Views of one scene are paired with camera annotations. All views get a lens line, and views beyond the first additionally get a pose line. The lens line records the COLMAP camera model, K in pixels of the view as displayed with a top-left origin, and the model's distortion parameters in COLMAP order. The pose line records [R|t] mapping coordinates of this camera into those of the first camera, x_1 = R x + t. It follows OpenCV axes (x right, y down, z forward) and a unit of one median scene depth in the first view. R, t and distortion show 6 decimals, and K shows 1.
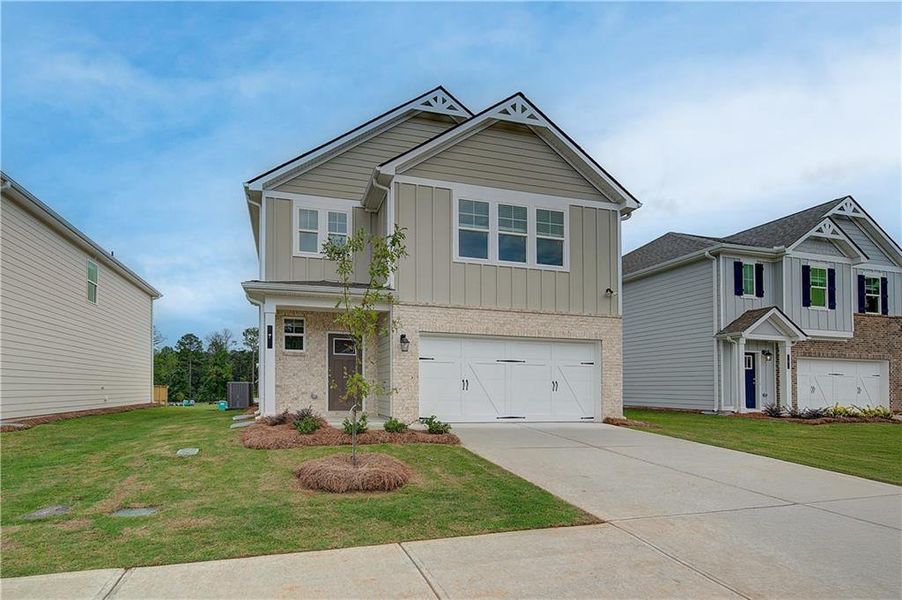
lens RADIAL K [[315.4, 0, 395.4], [0, 315.4, 297.9], [0, 0, 1]] dist [-0.001910, -0.000120]
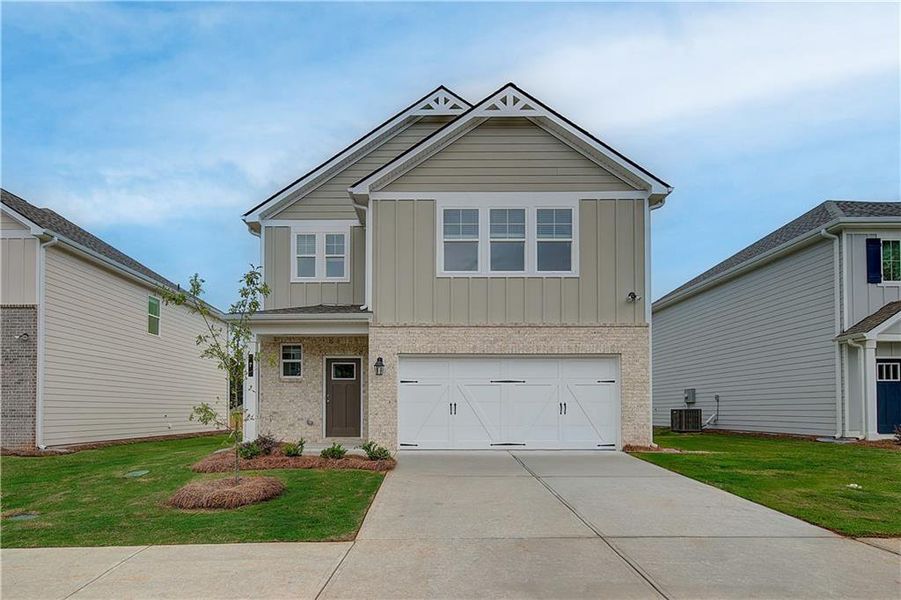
lens RADIAL K [[362.8, 0, 454.4], [0, 362.8, 301.0], [0, 0, 1]] dist [0.000893, 0.000061]
pose [[0.982743, -0.065607, -0.172950, 0.389579], [0.062828, 0.997793, -0.021499, -0.016240], [0.173979, 0.010262, 0.984696, -0.049580]]
